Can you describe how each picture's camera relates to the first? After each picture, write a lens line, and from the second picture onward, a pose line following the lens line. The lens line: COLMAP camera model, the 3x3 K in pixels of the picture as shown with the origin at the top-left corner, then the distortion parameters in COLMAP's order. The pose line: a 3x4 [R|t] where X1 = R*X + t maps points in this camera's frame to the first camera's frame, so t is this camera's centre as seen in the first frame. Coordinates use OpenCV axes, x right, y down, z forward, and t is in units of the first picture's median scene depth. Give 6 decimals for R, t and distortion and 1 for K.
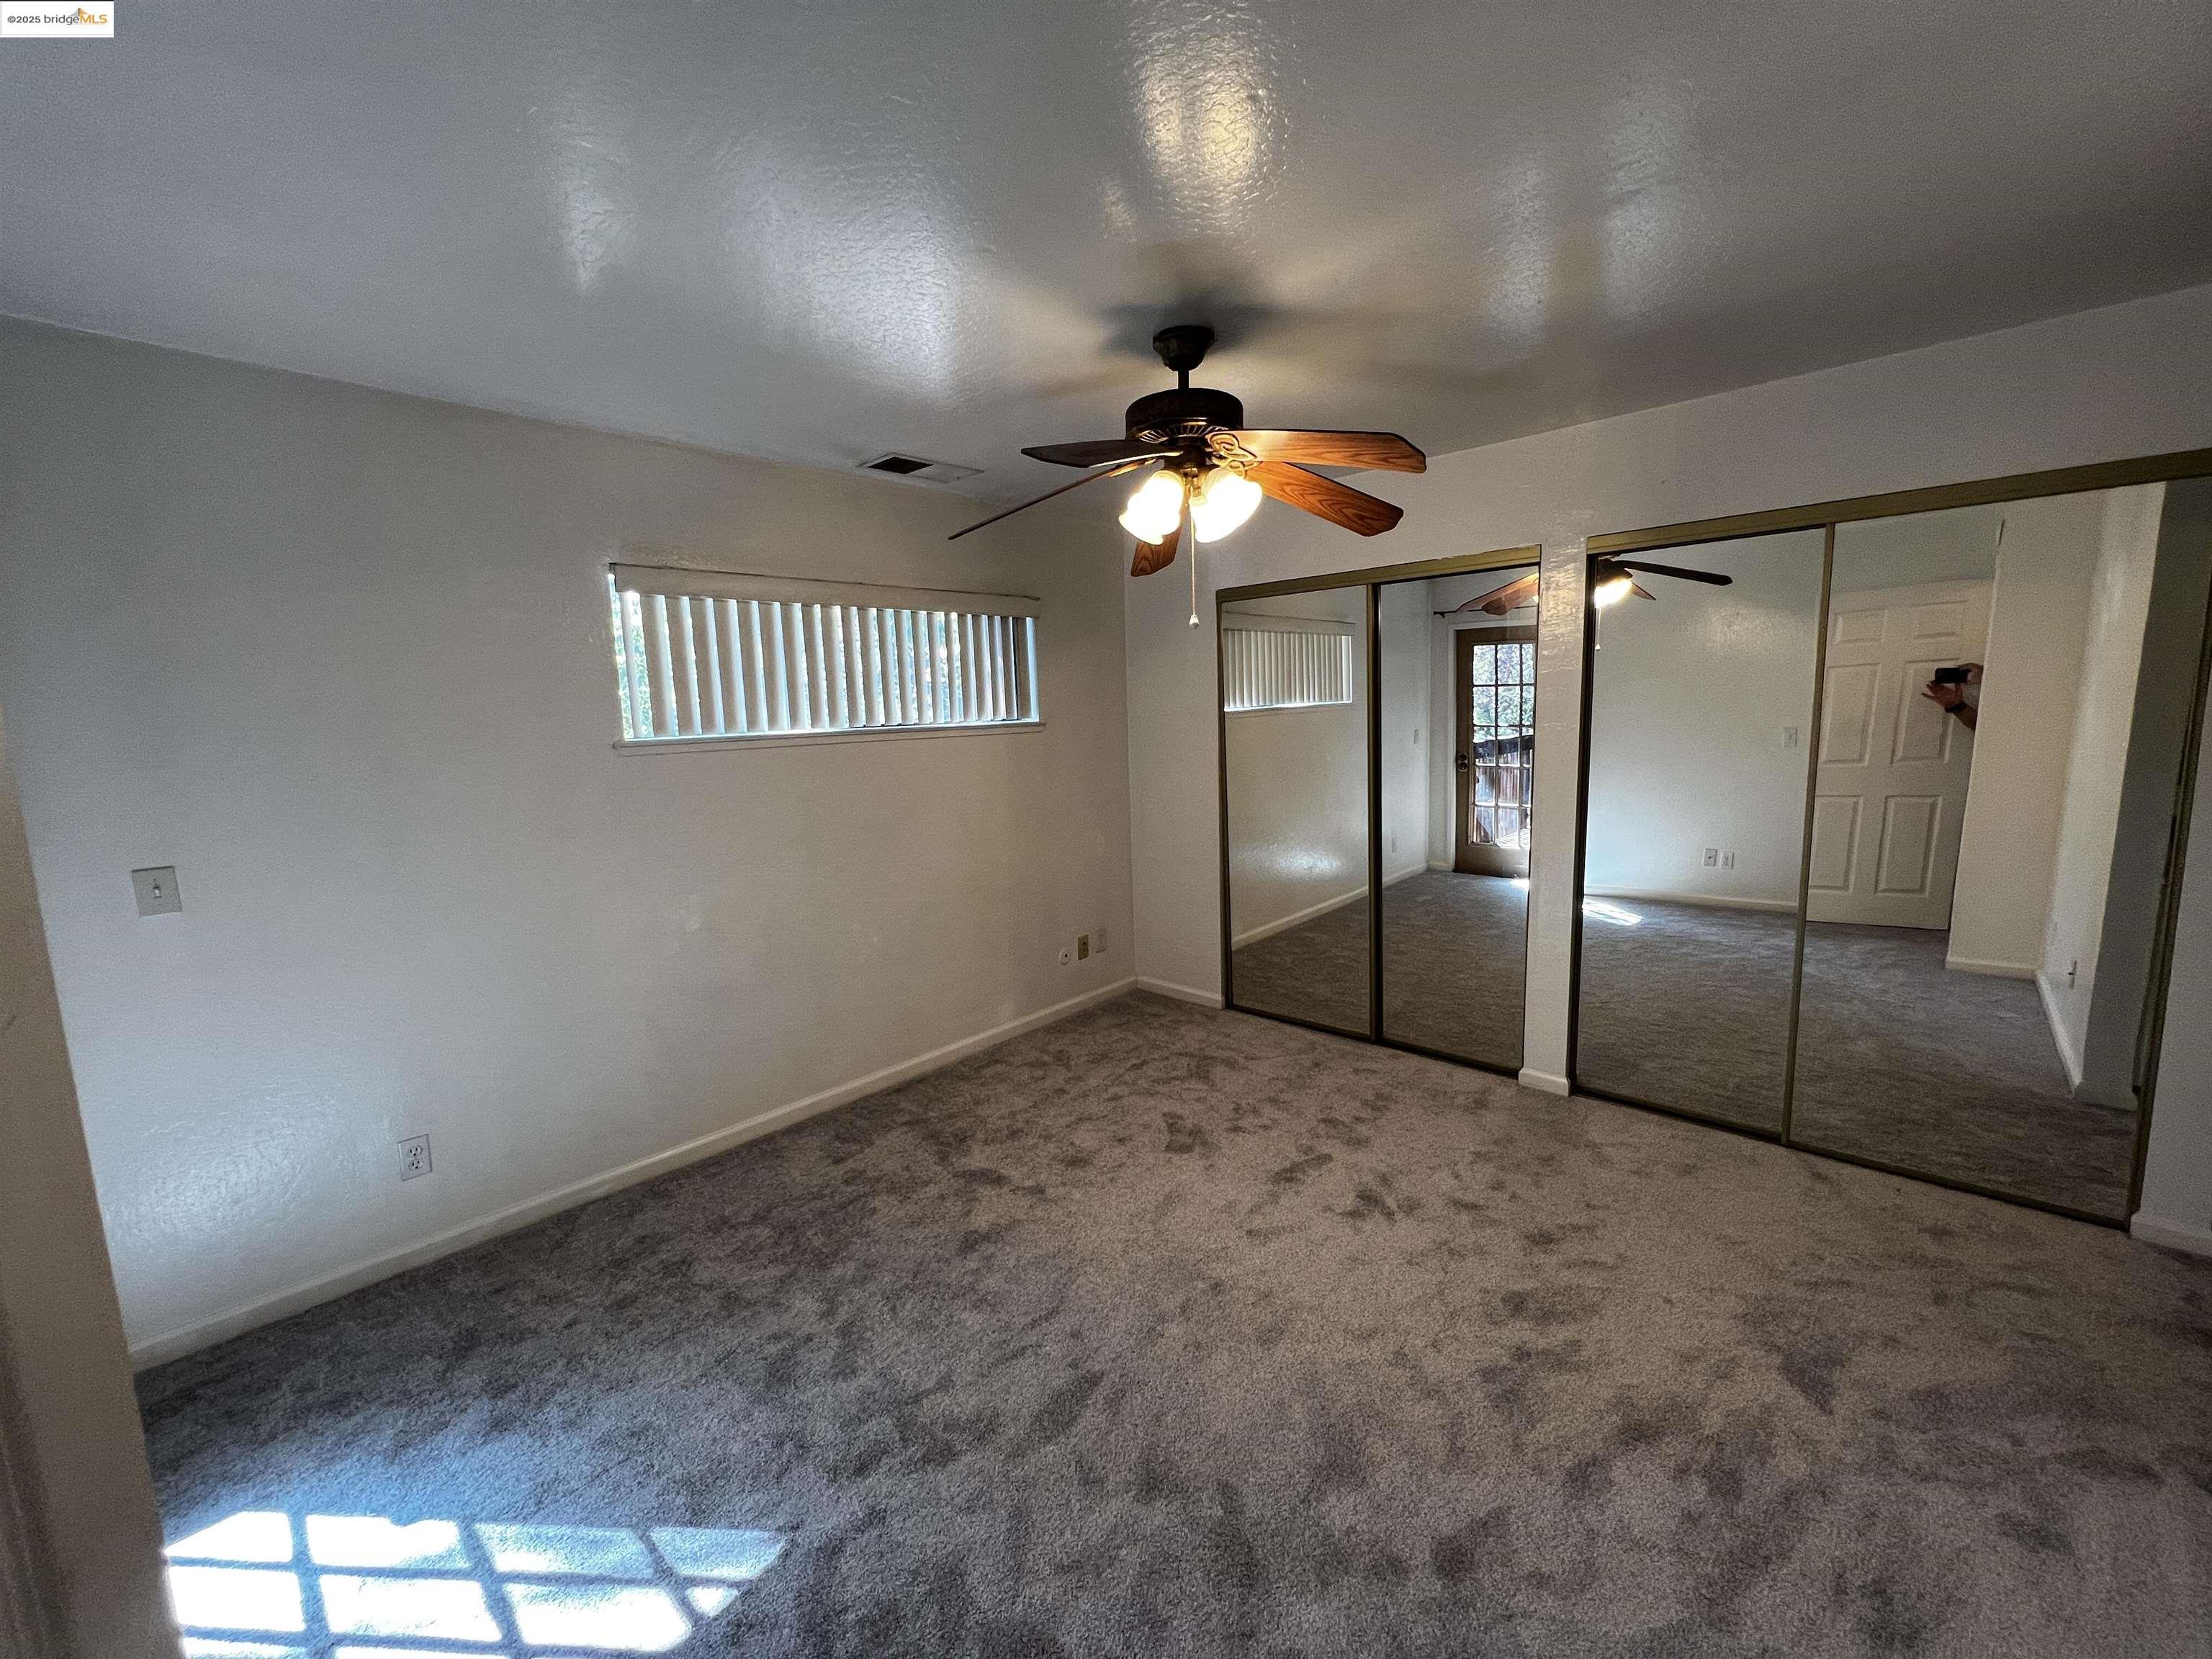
lens RADIAL K [[887.8, 0, 1091.7], [0, 887.8, 836.5], [0, 0, 1]] dist [0.000994, -0.000531]
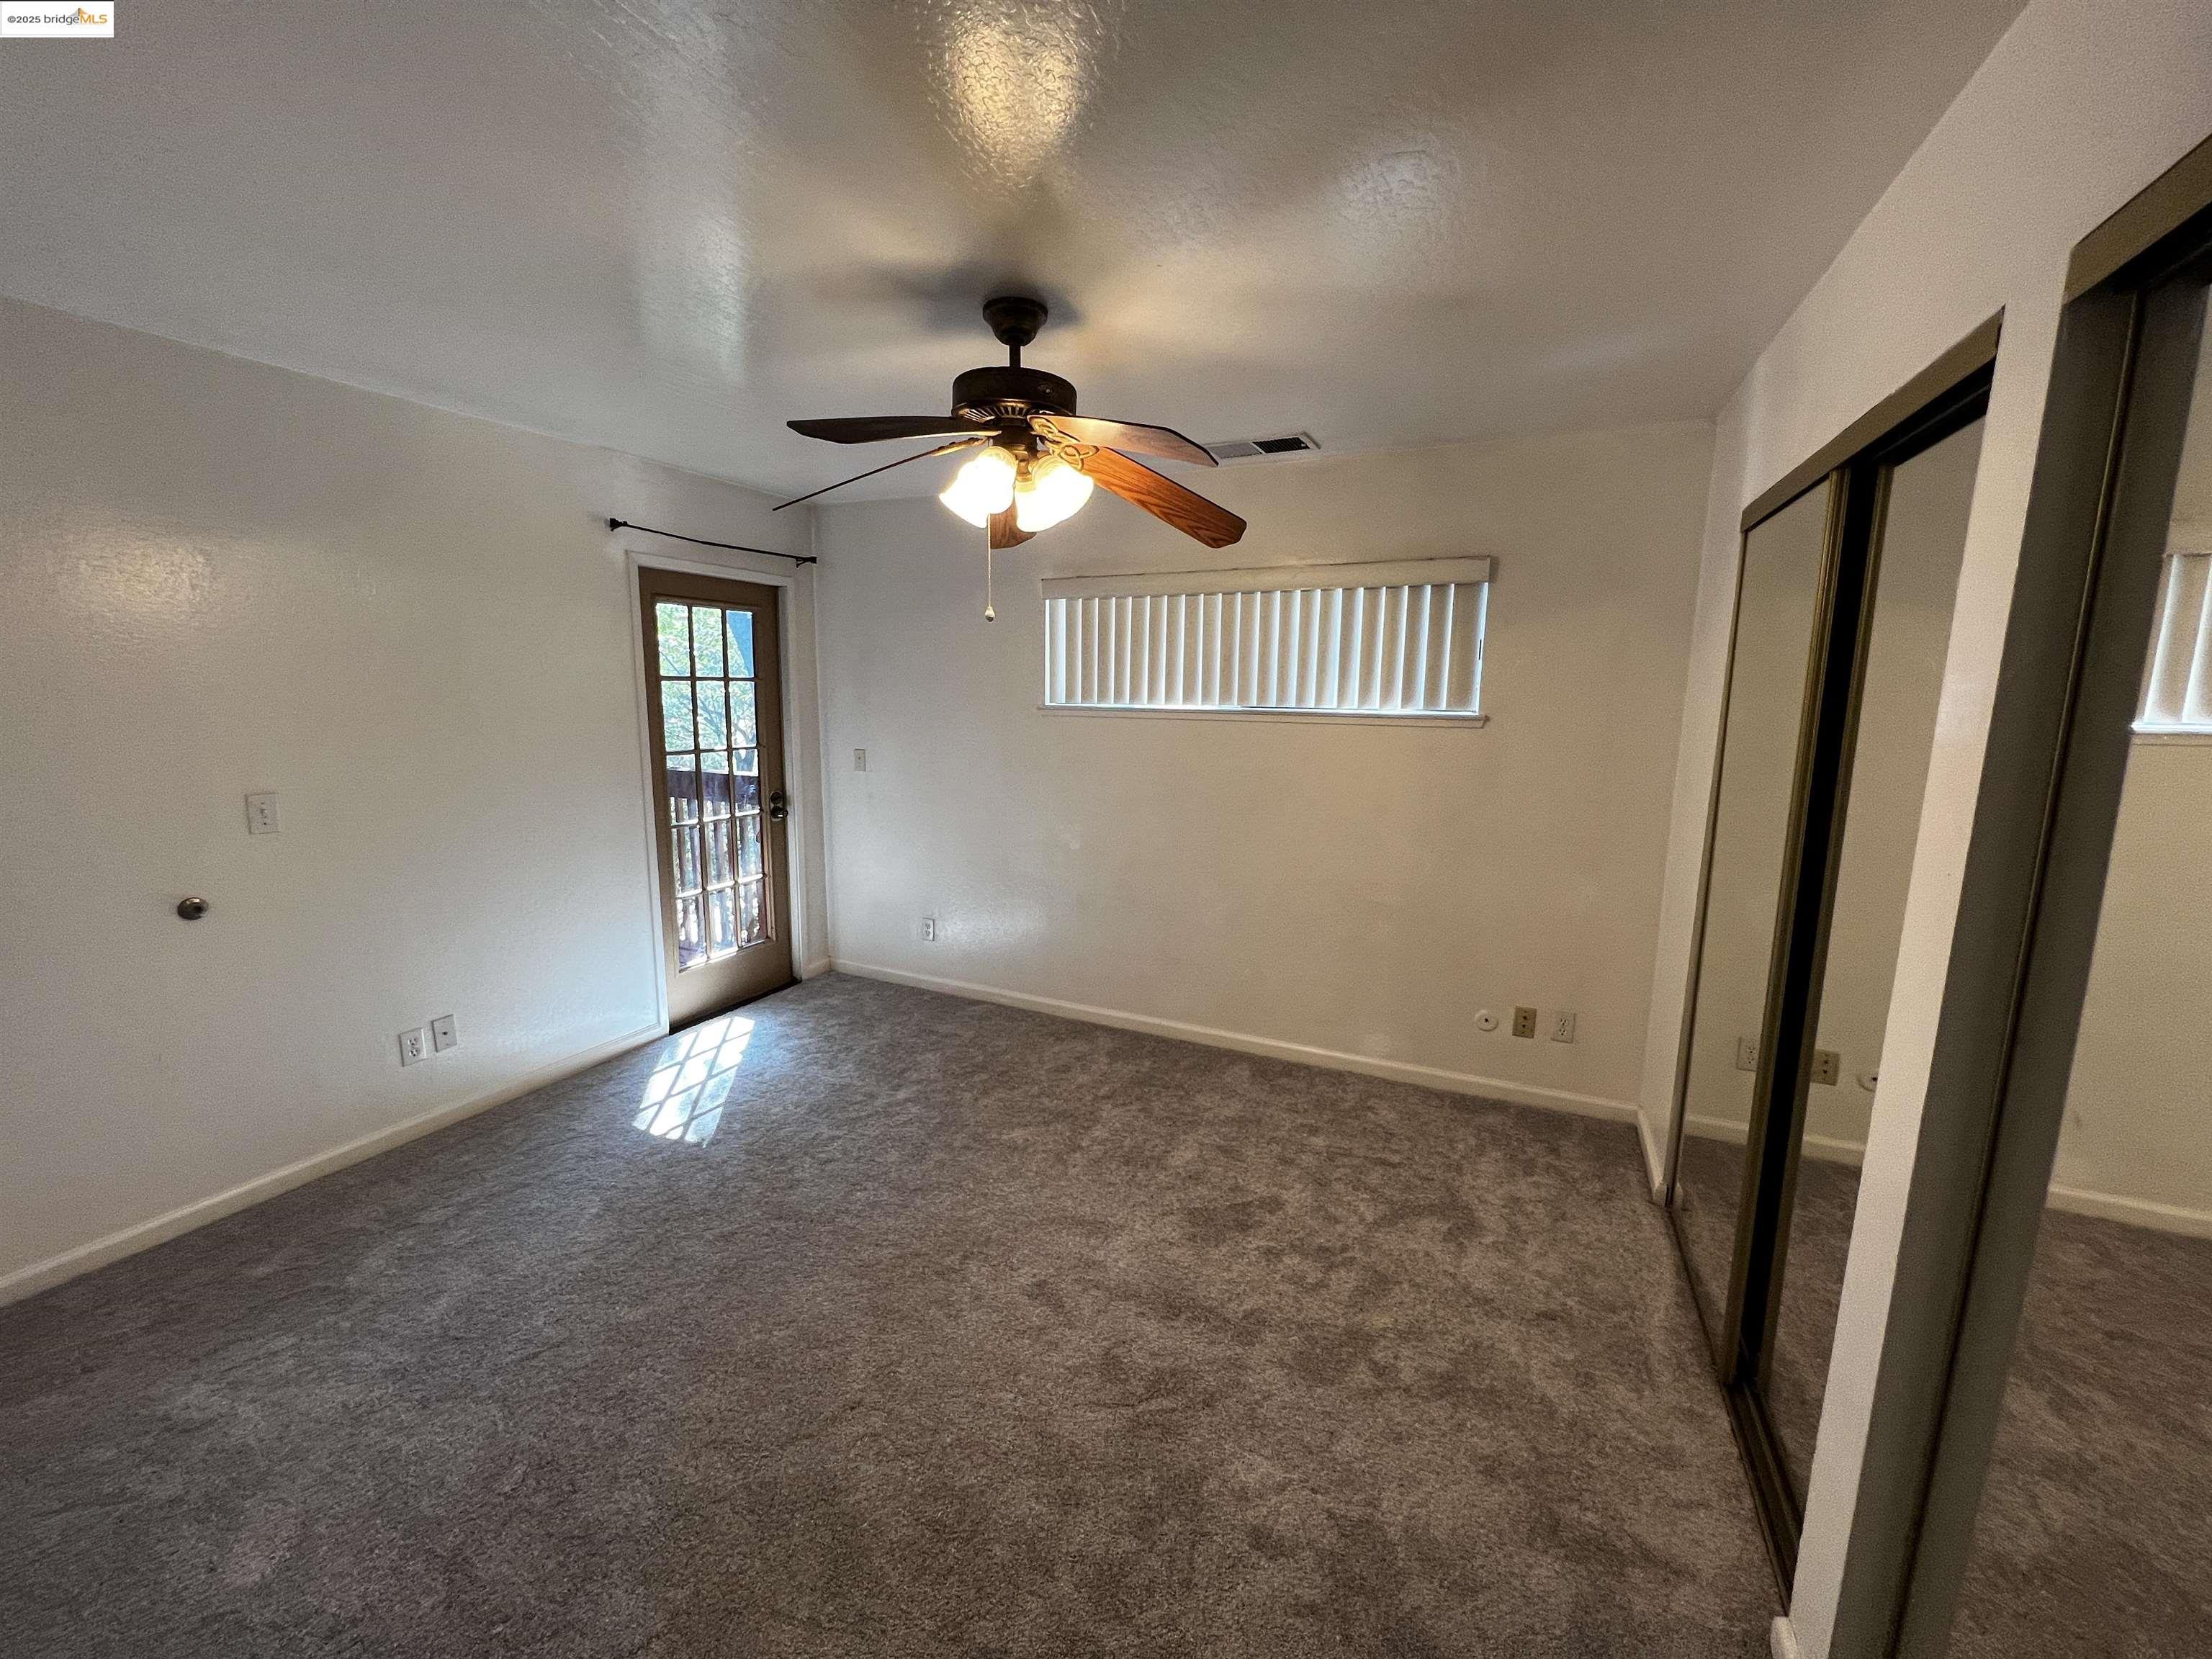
lens RADIAL K [[887.8, 0, 1098.6], [0, 887.8, 824.9], [0, 0, 1]] dist [0.000994, -0.000531]
pose [[0.302957, 0.182789, -0.935310, 0.765302], [-0.159674, 0.977296, 0.139275, -0.116676], [0.939533, 0.107150, 0.325265, 0.564903]]
